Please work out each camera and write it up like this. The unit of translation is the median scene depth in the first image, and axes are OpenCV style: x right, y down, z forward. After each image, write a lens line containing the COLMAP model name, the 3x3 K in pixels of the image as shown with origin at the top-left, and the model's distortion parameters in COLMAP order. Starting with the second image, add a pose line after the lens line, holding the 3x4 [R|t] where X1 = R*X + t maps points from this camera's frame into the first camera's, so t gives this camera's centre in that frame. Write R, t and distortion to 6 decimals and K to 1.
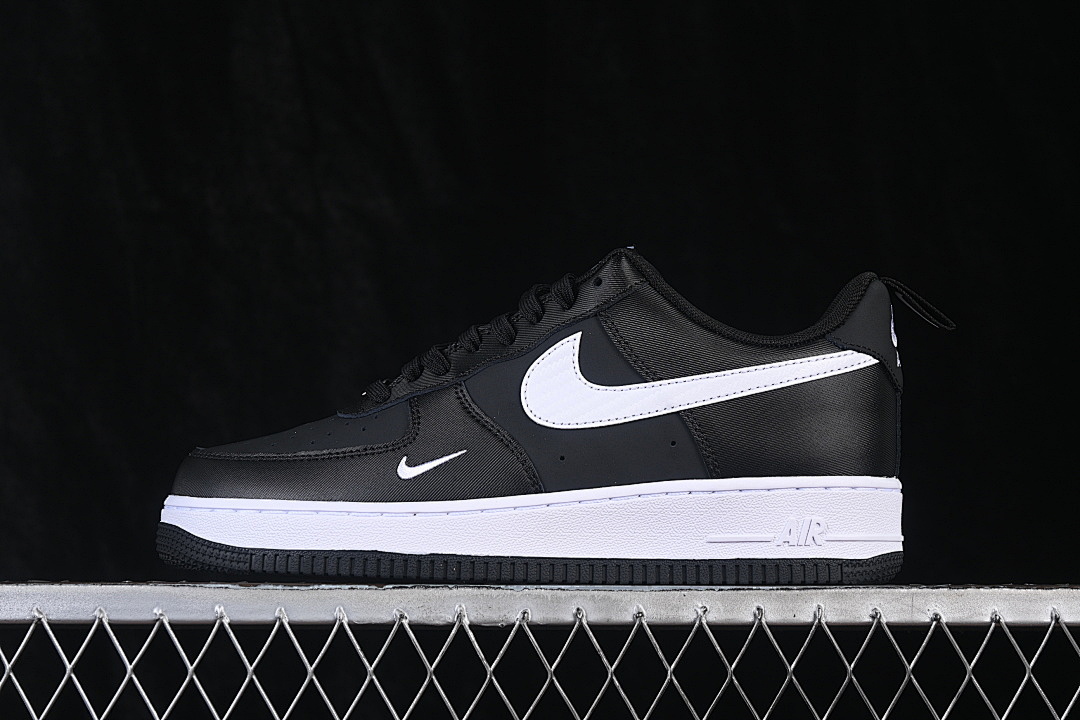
lens RADIAL K [[2422.1, 0, 539.9], [0, 2422.1, 371.2], [0, 0, 1]] dist [-0.058502, 0.000000]
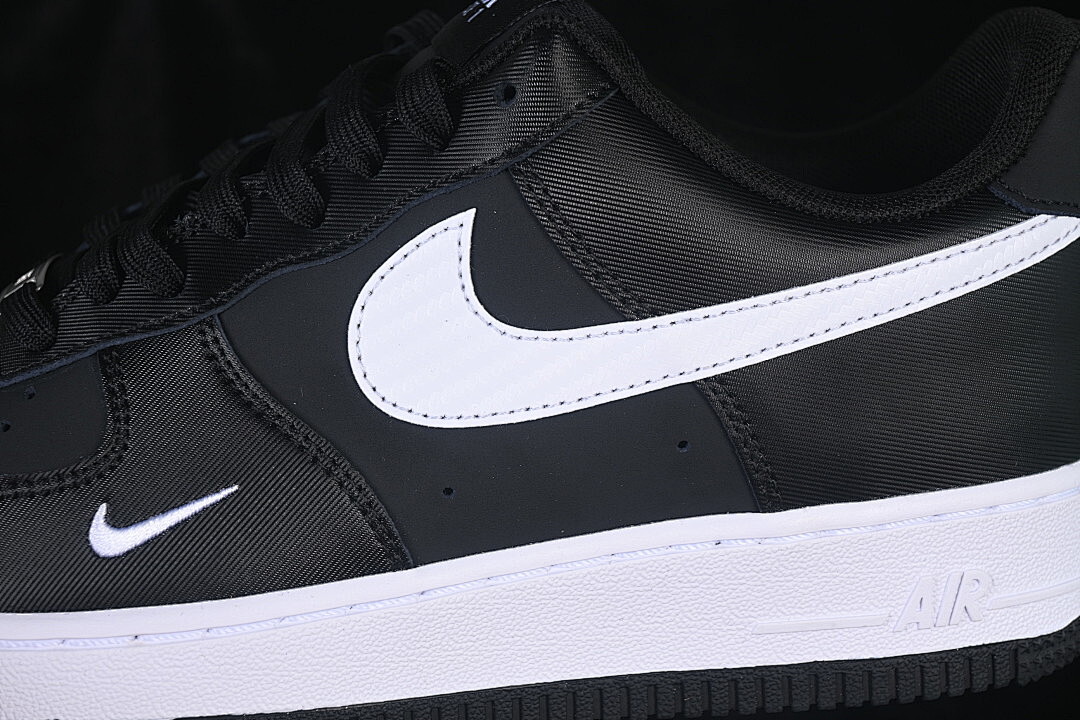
lens RADIAL K [[2422.1, 0, 544.4], [0, 2422.1, 357.3], [0, 0, 1]] dist [-0.058502, 0.000000]
pose [[0.988973, -0.062972, 0.134043, -0.032647], [0.018255, 0.950028, 0.311630, -0.131188], [-0.146968, -0.305747, 0.940702, 0.564359]]
